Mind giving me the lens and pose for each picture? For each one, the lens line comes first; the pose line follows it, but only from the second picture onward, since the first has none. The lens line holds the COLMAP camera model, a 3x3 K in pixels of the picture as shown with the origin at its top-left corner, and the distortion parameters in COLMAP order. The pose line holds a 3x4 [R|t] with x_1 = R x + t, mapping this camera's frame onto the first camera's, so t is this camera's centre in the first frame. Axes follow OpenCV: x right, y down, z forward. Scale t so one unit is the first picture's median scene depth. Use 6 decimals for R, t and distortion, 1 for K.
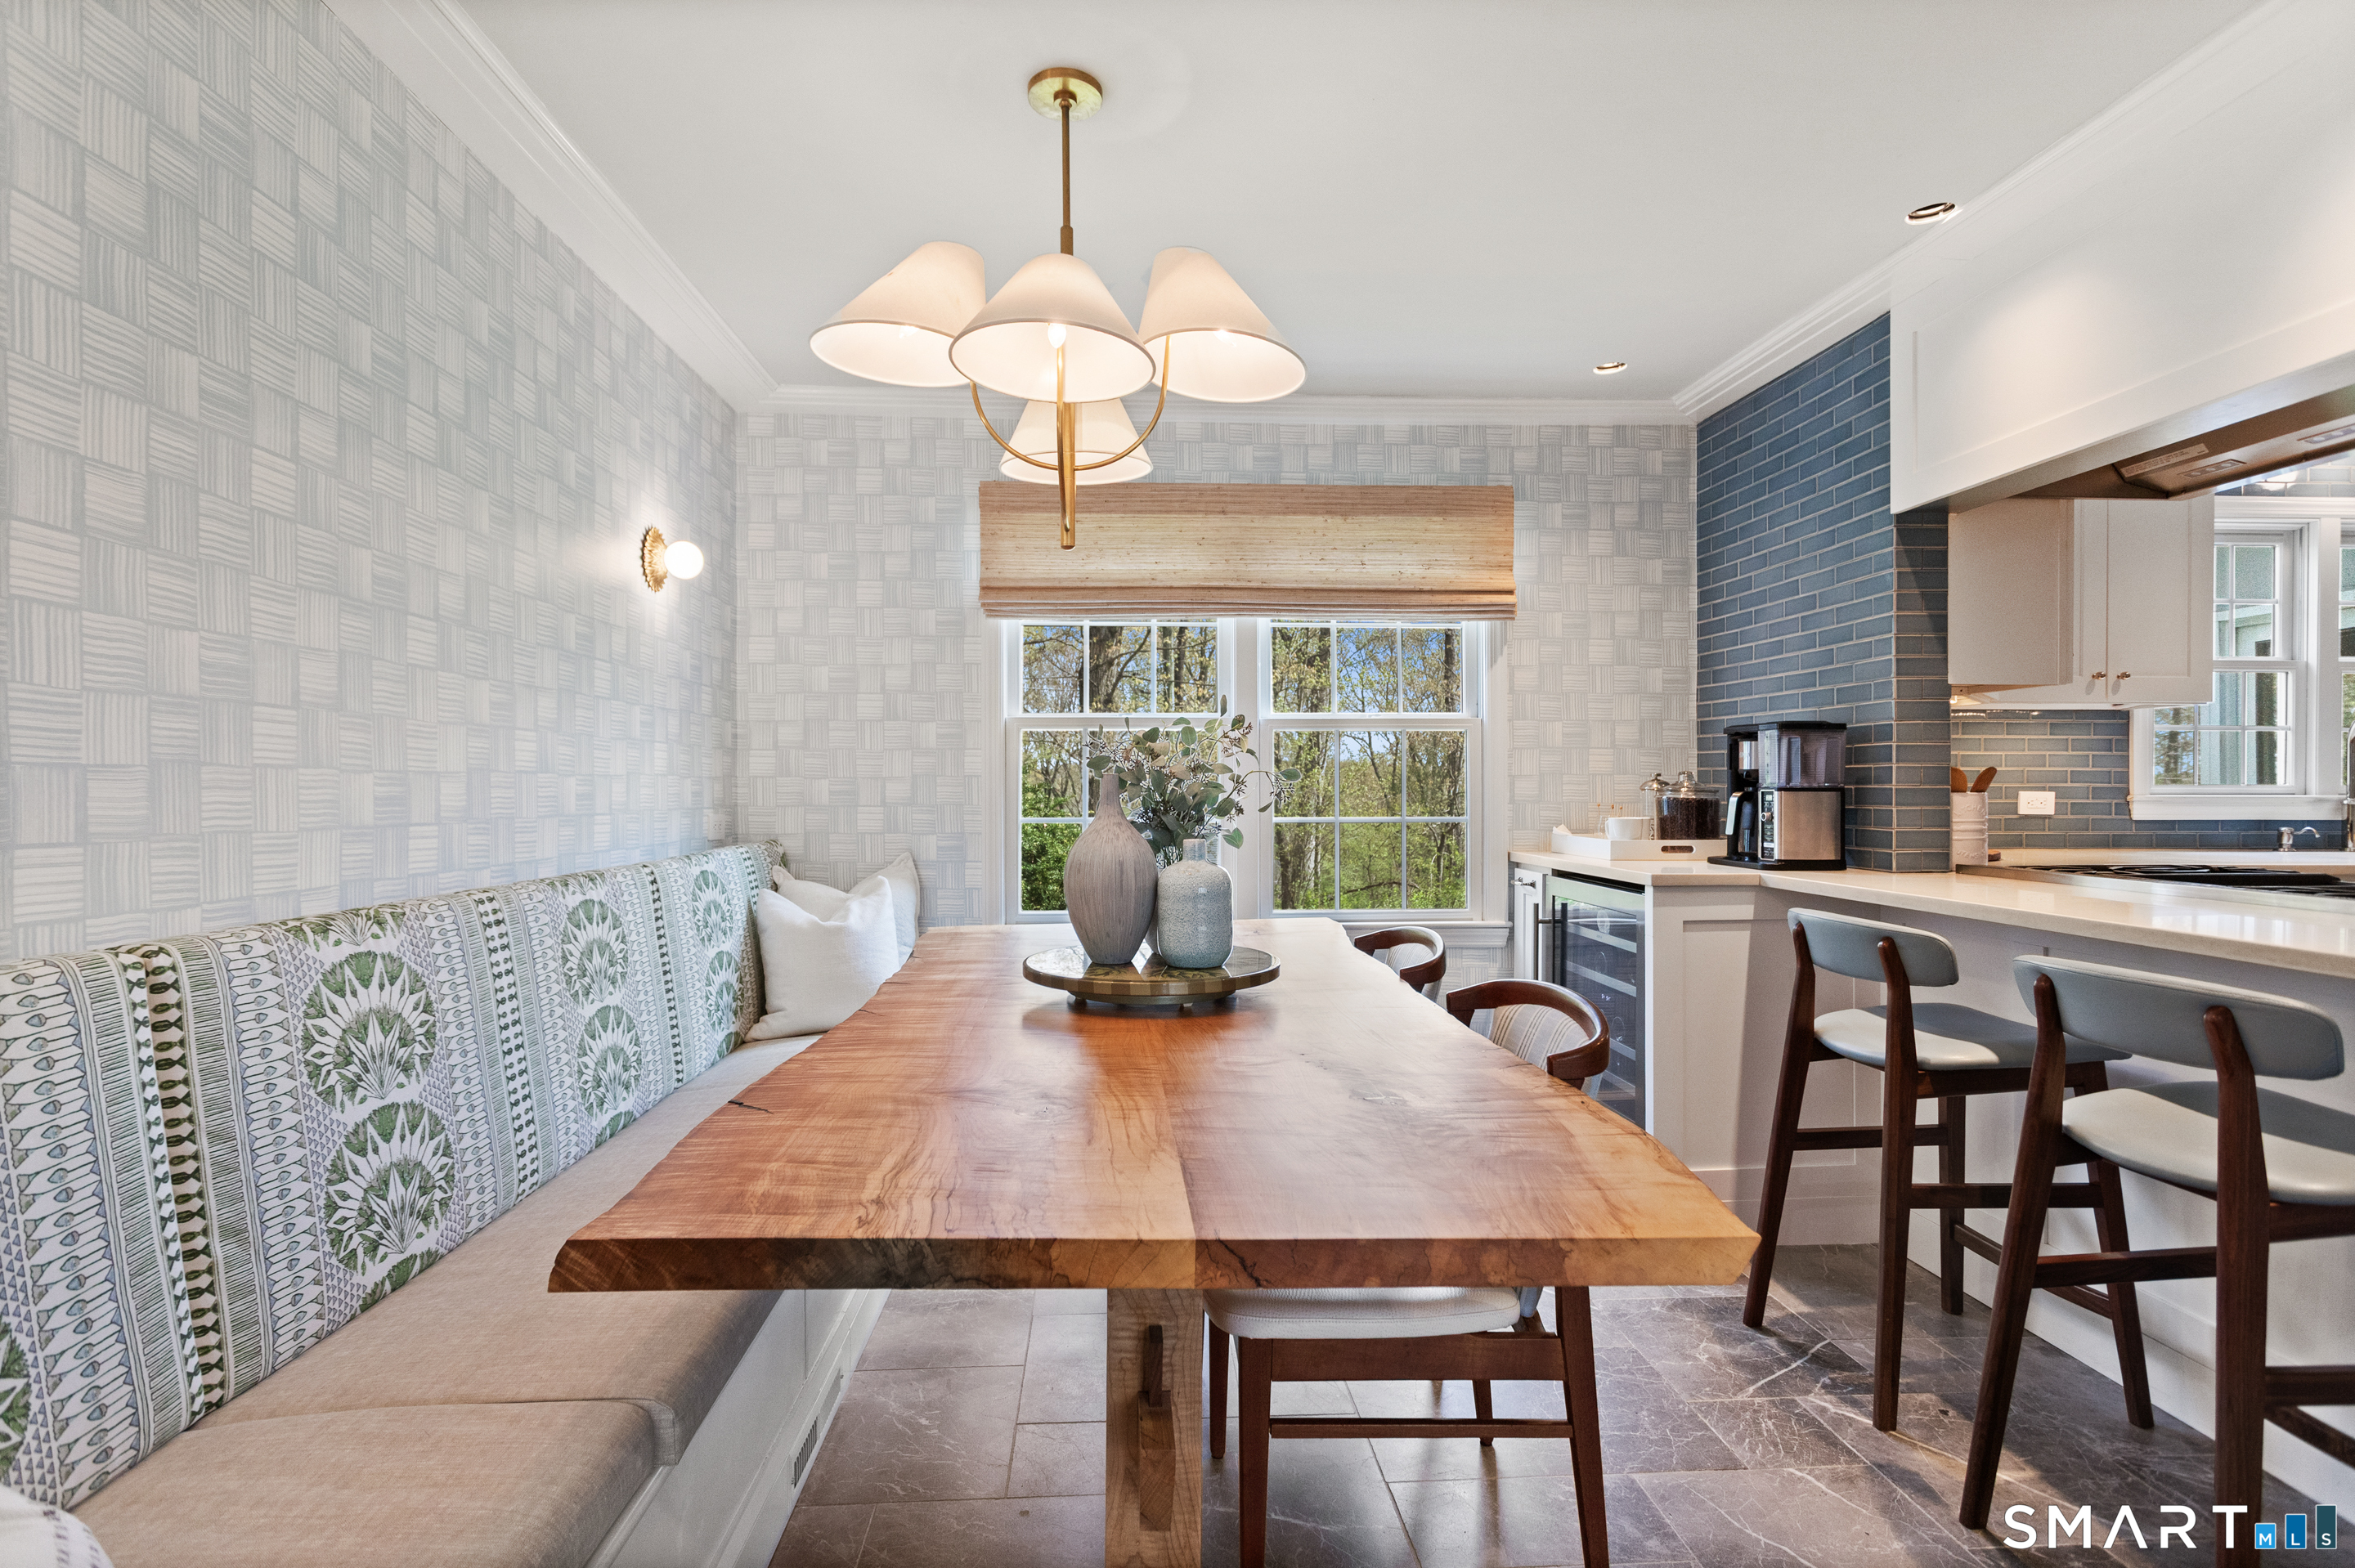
lens RADIAL K [[1112.9, 0, 1177.5], [0, 1112.9, 784.0], [0, 0, 1]] dist [0.003527, 0.000022]
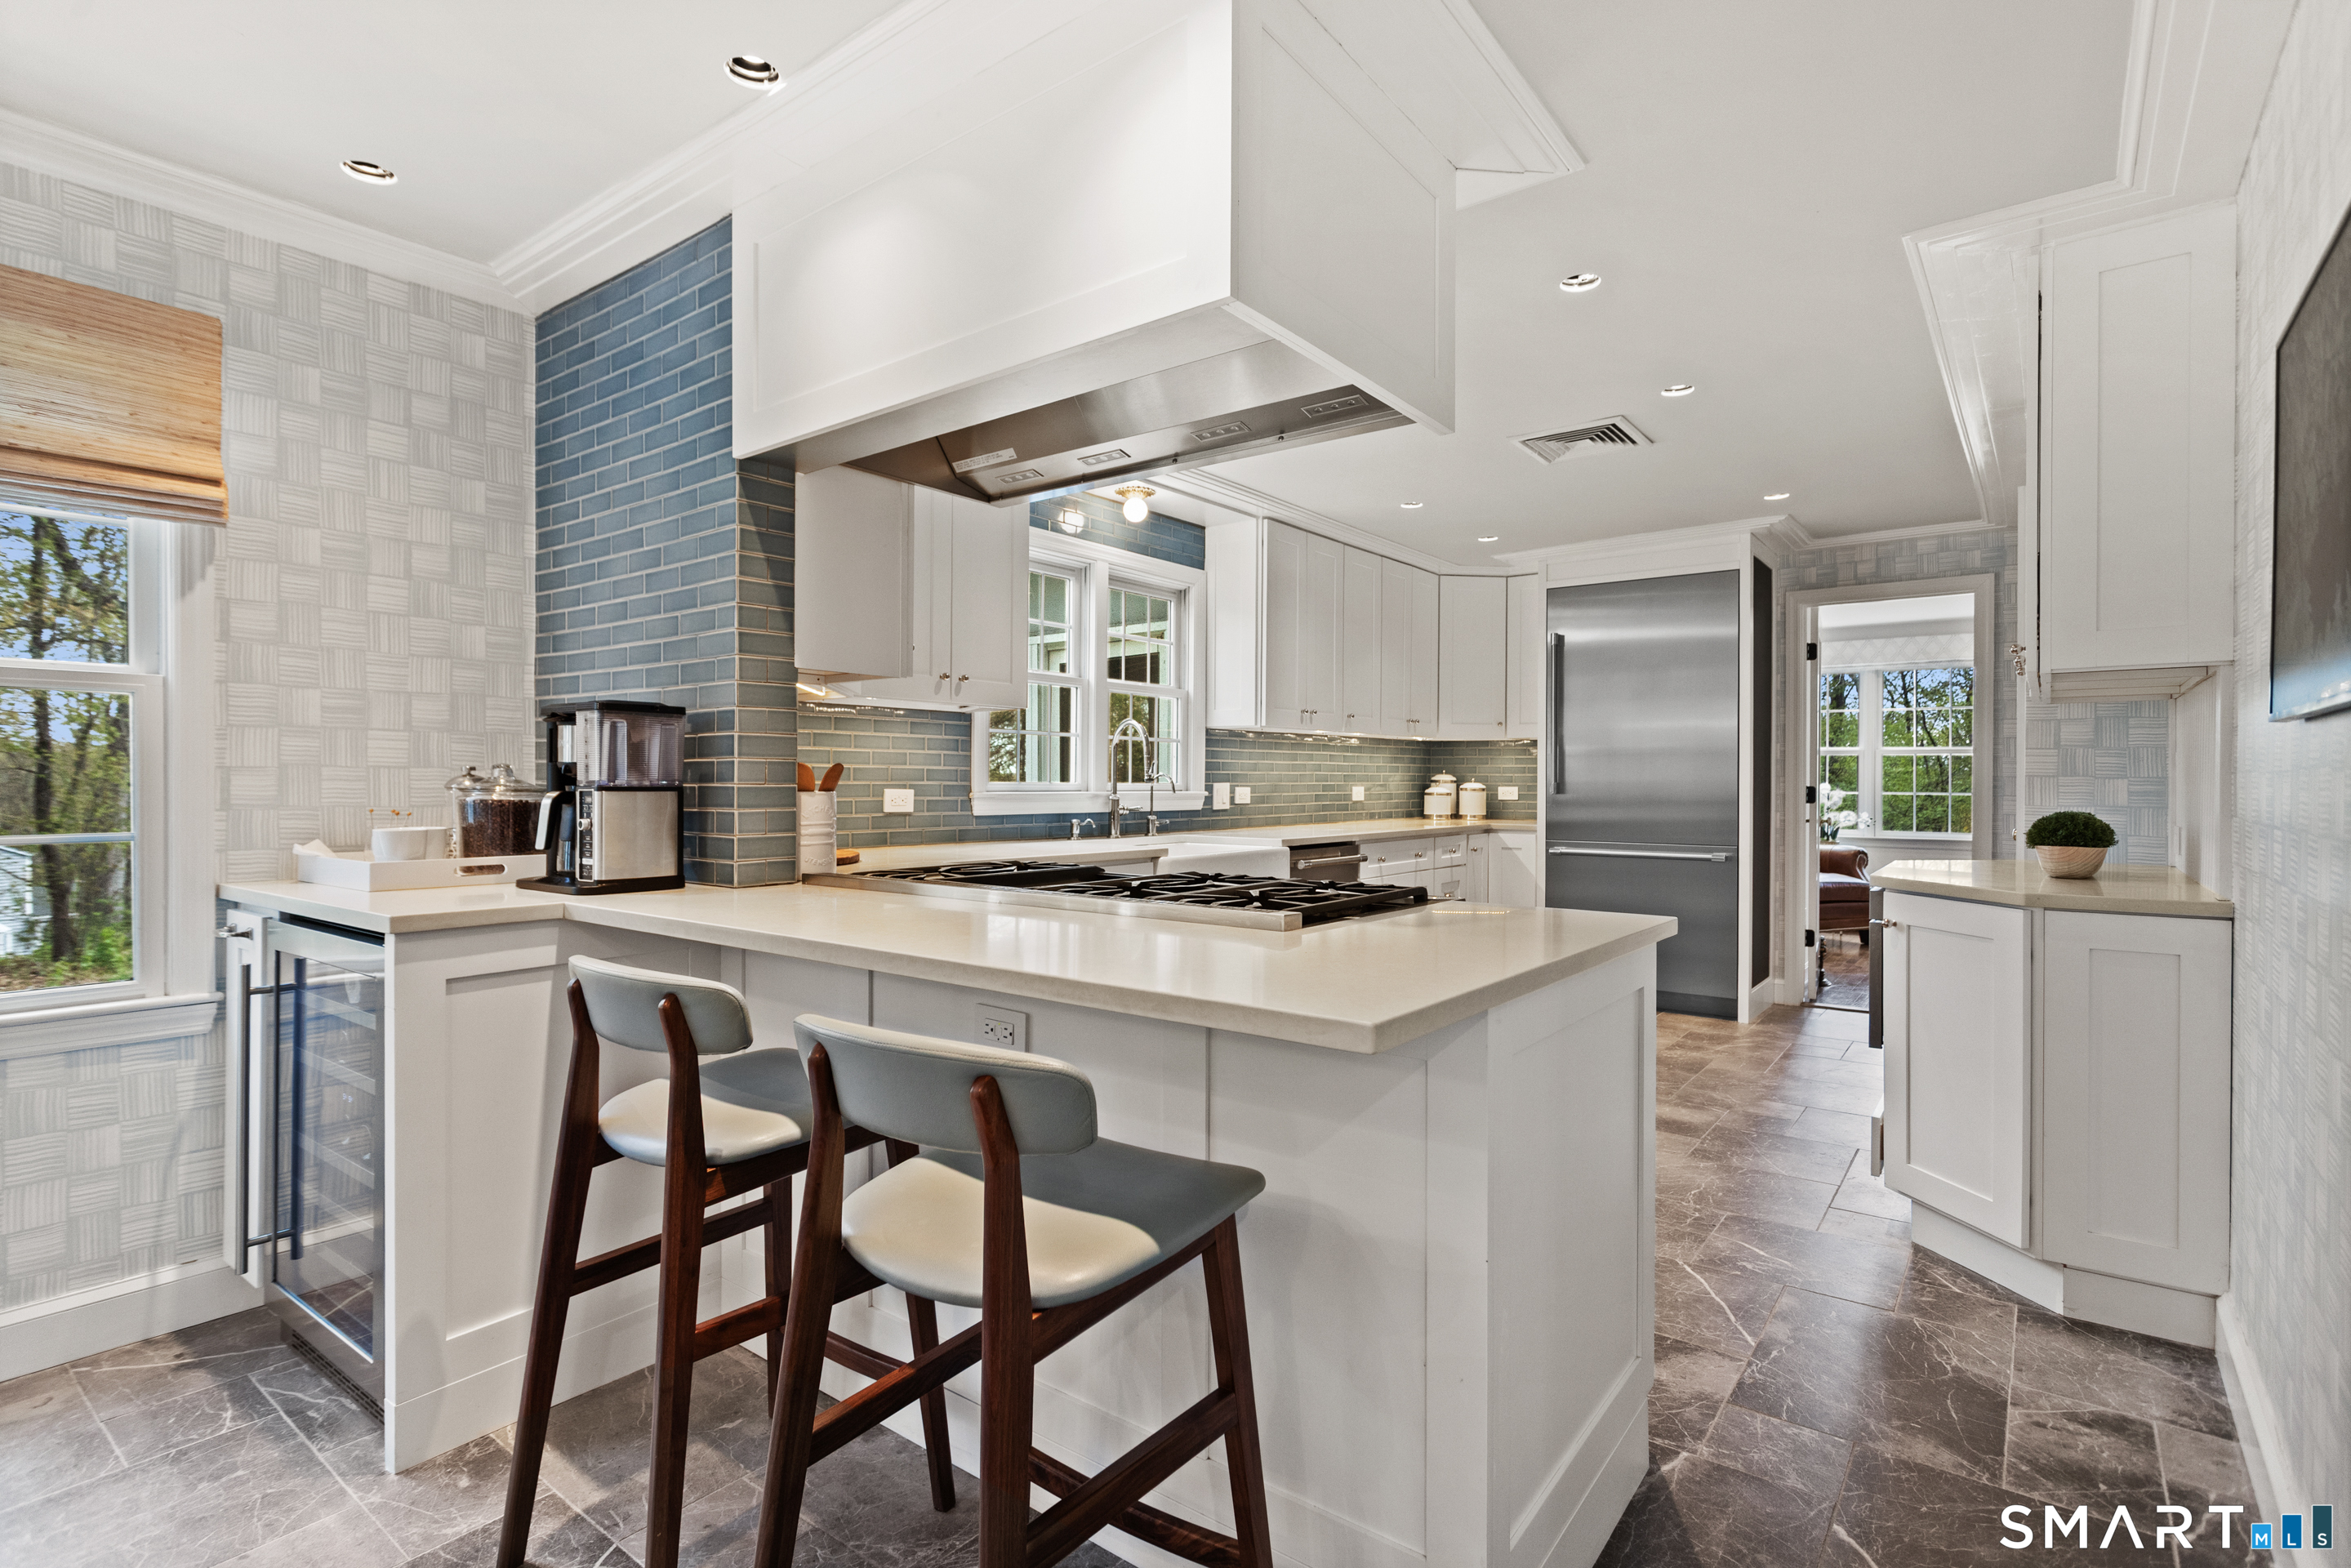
lens RADIAL K [[1111.2, 0, 1175.5], [0, 1111.2, 784.0], [0, 0, 1]] dist [0.003527, 0.000022]
pose [[0.650442, 0.000823, 0.759555, 0.197951], [-0.003950, 0.999990, 0.002299, -0.001540], [-0.759545, -0.004496, 0.650439, 0.183212]]
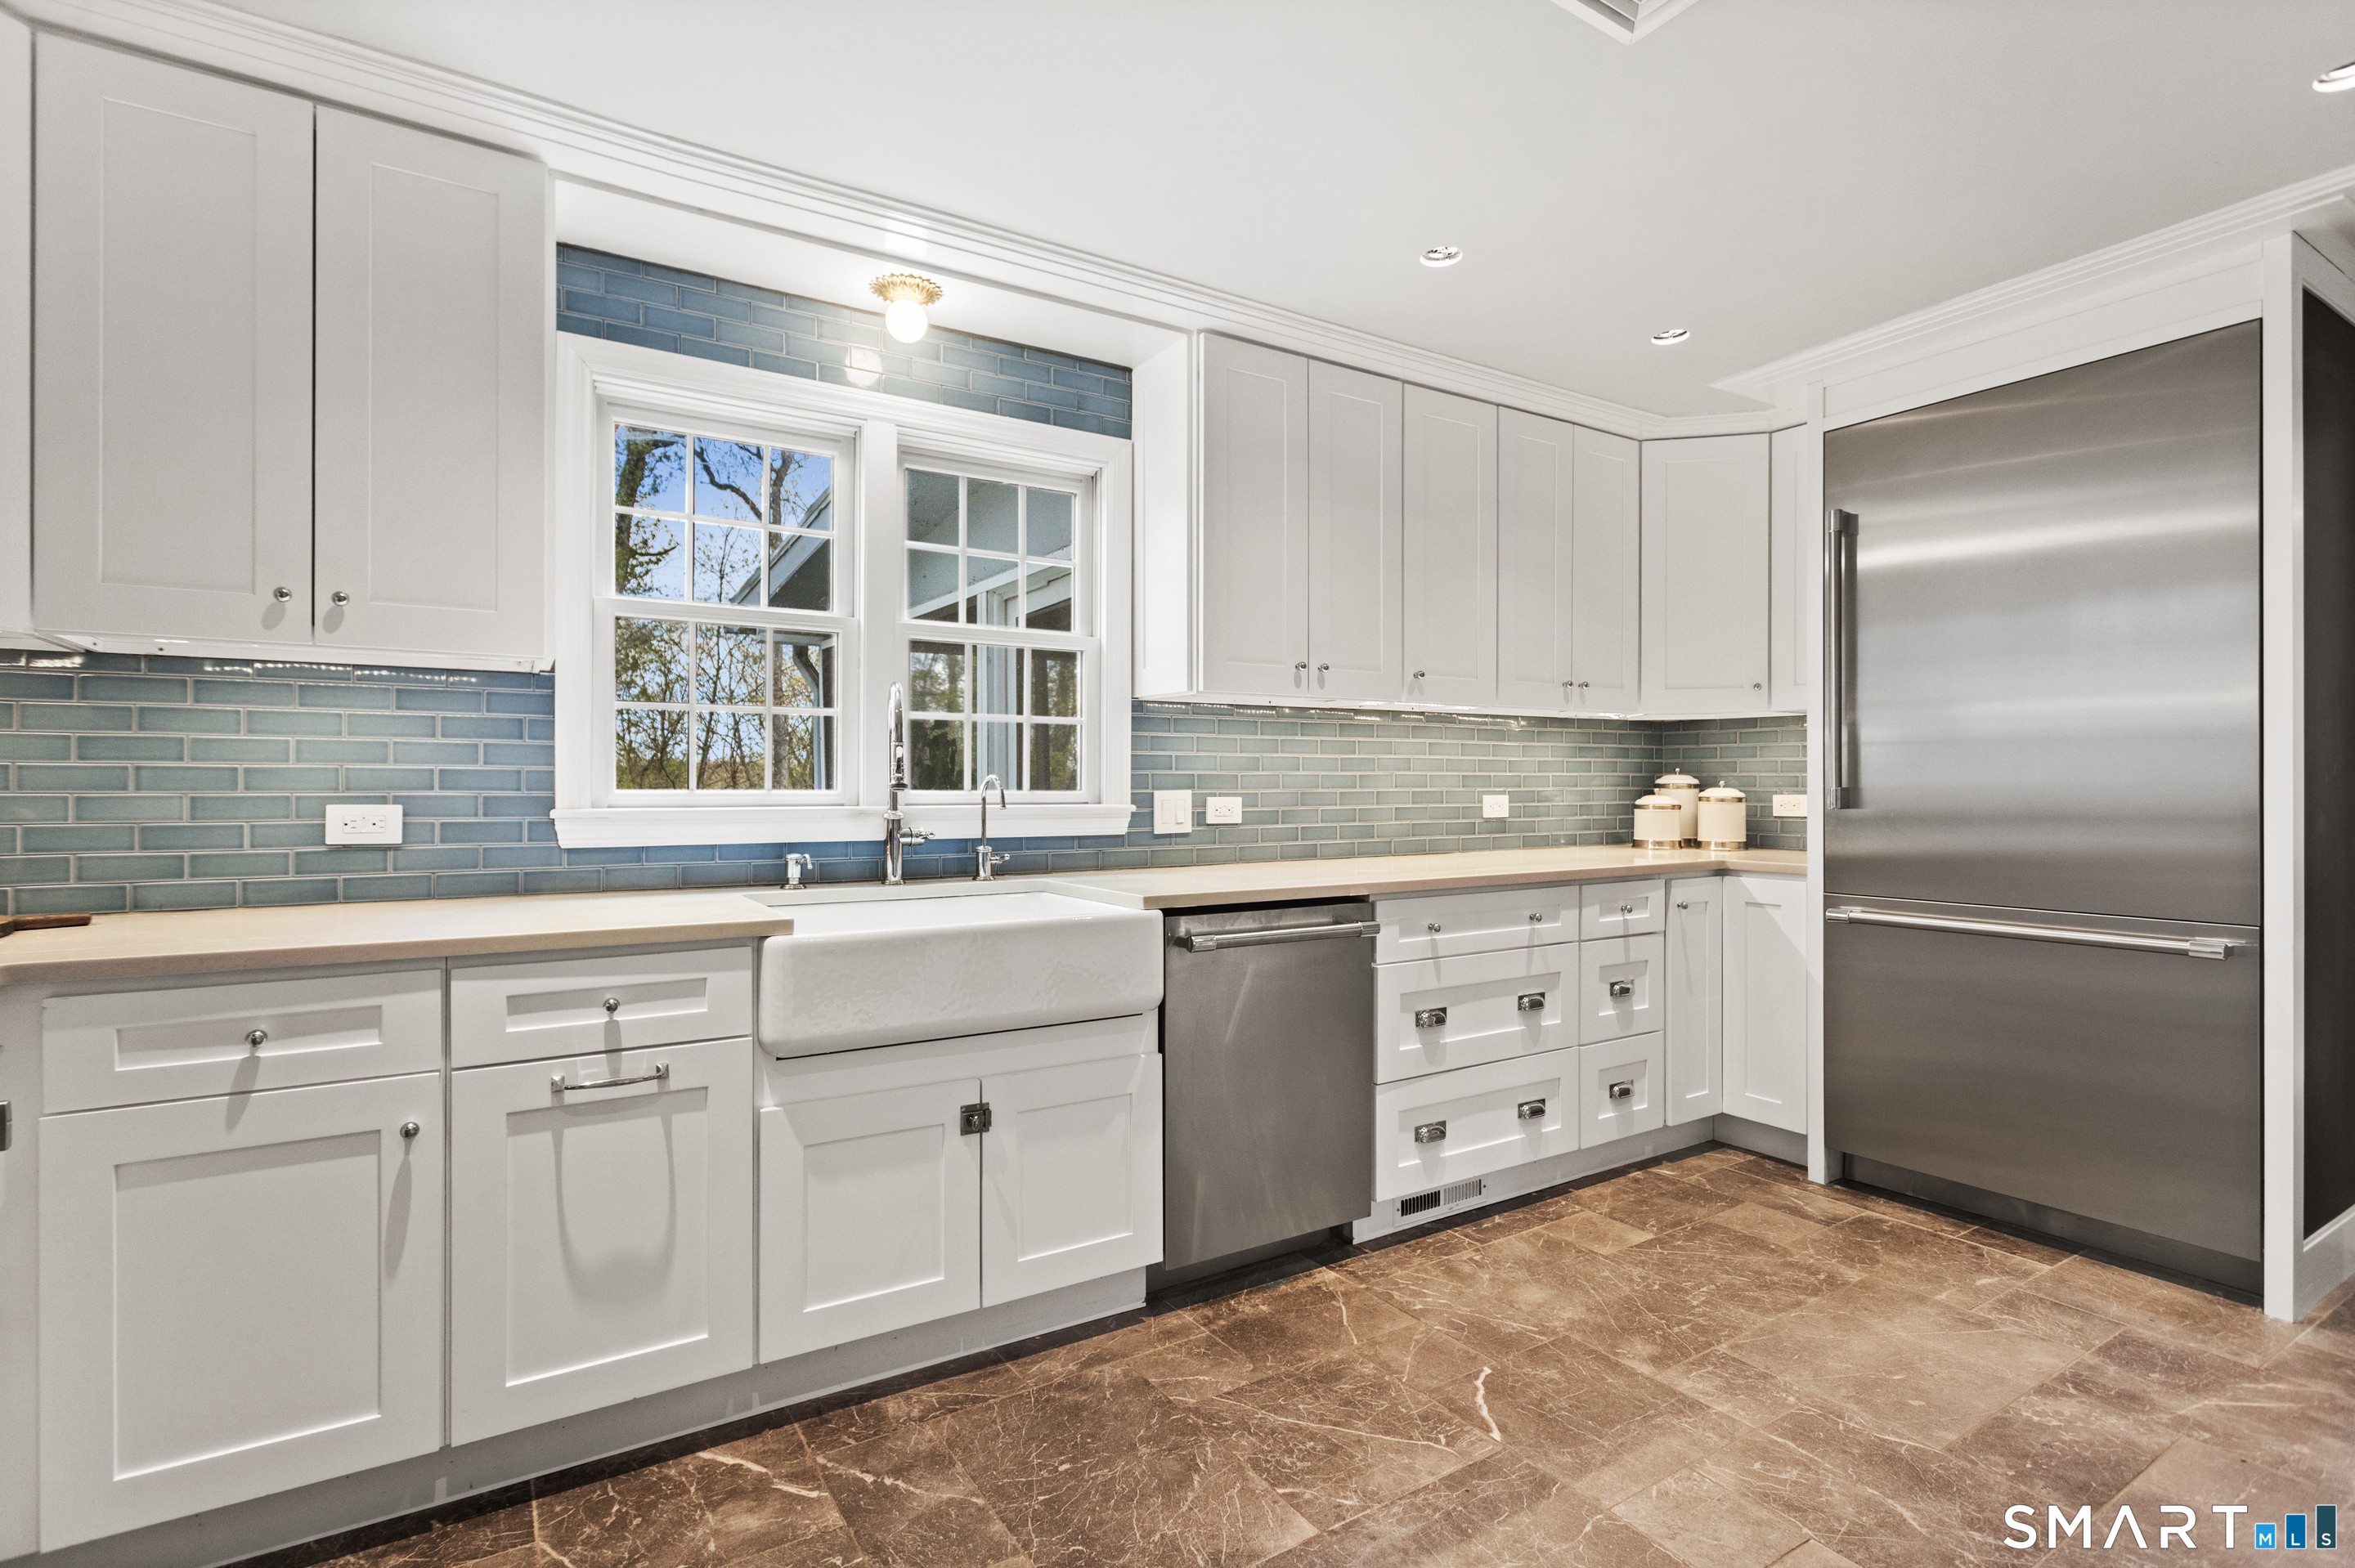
lens RADIAL K [[1112.9, 0, 1177.5], [0, 1112.9, 784.0], [0, 0, 1]] dist [0.003527, 0.000022]
pose [[0.870293, 0.000903, 0.492533, 0.976257], [-0.000217, 0.999999, -0.001450, -0.003693], [-0.492534, 0.001155, 0.870293, 0.324215]]
